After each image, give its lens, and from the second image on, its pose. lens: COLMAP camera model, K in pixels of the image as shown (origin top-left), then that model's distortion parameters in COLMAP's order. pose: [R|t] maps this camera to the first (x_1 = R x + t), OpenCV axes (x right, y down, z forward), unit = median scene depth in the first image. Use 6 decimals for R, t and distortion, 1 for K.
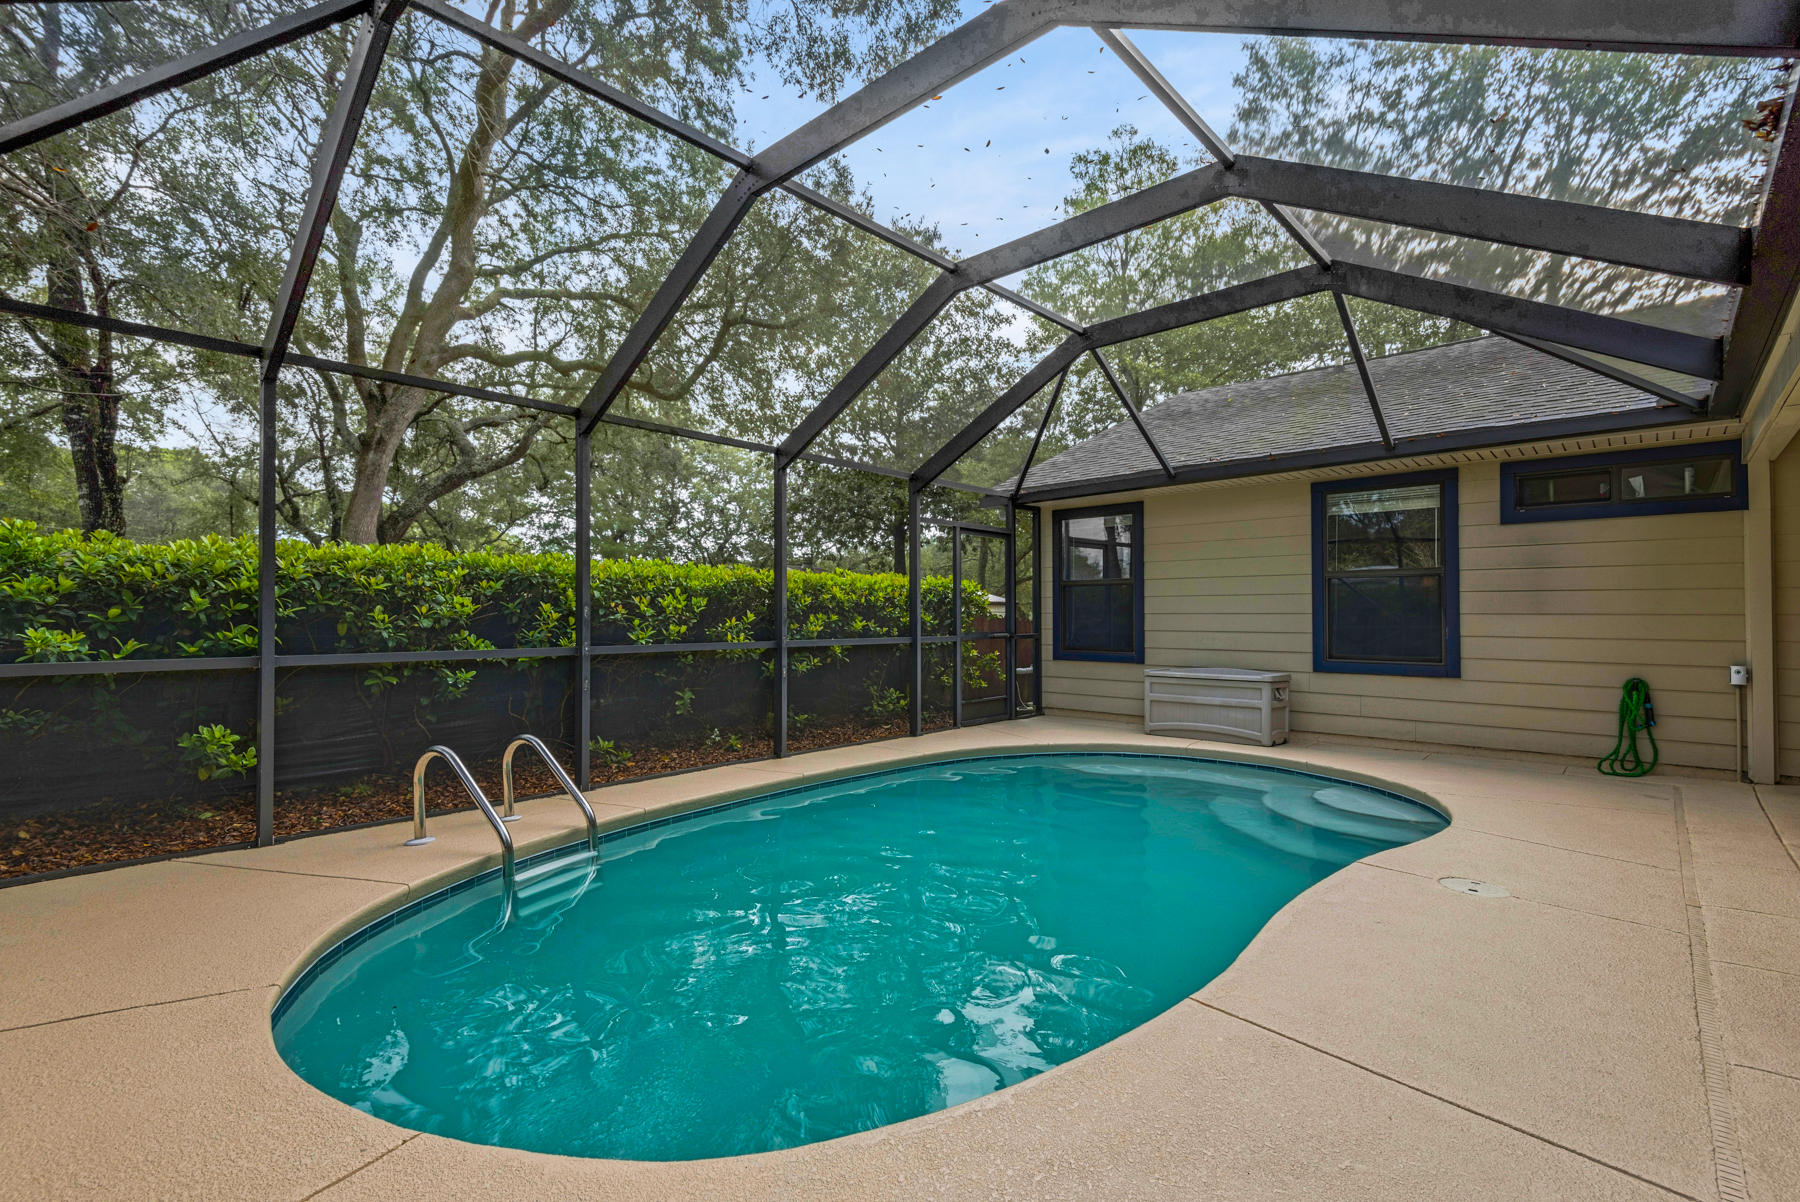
lens RADIAL K [[814.2, 0, 900.0], [0, 814.2, 608.5], [0, 0, 1]] dist [0.003765, 0.000191]
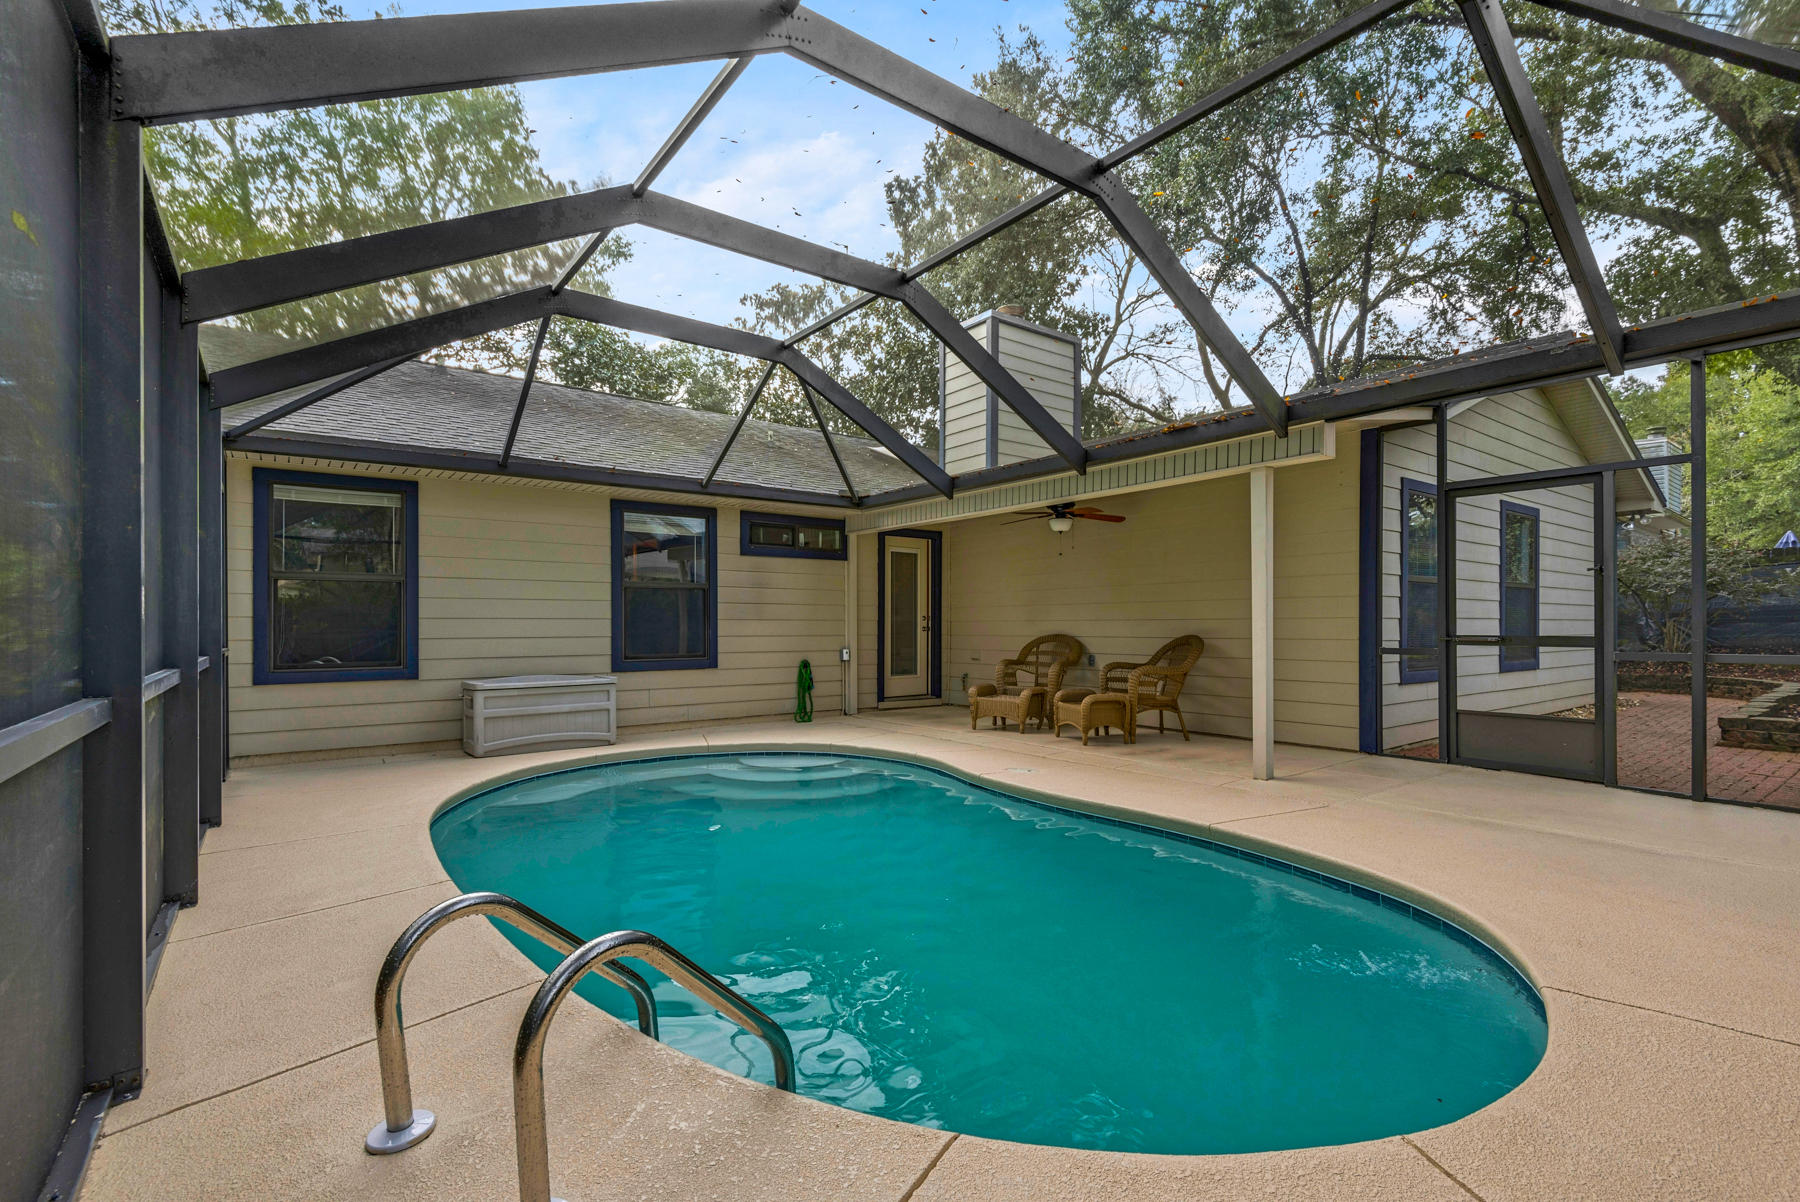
lens RADIAL K [[814.2, 0, 900.9], [0, 814.2, 613.0], [0, 0, 1]] dist [0.003765, 0.000191]
pose [[0.168352, 0.008288, 0.985692, -0.554152], [-0.011530, 0.999913, -0.006439, 0.001471], [-0.985659, -0.010281, 0.168433, 0.481461]]
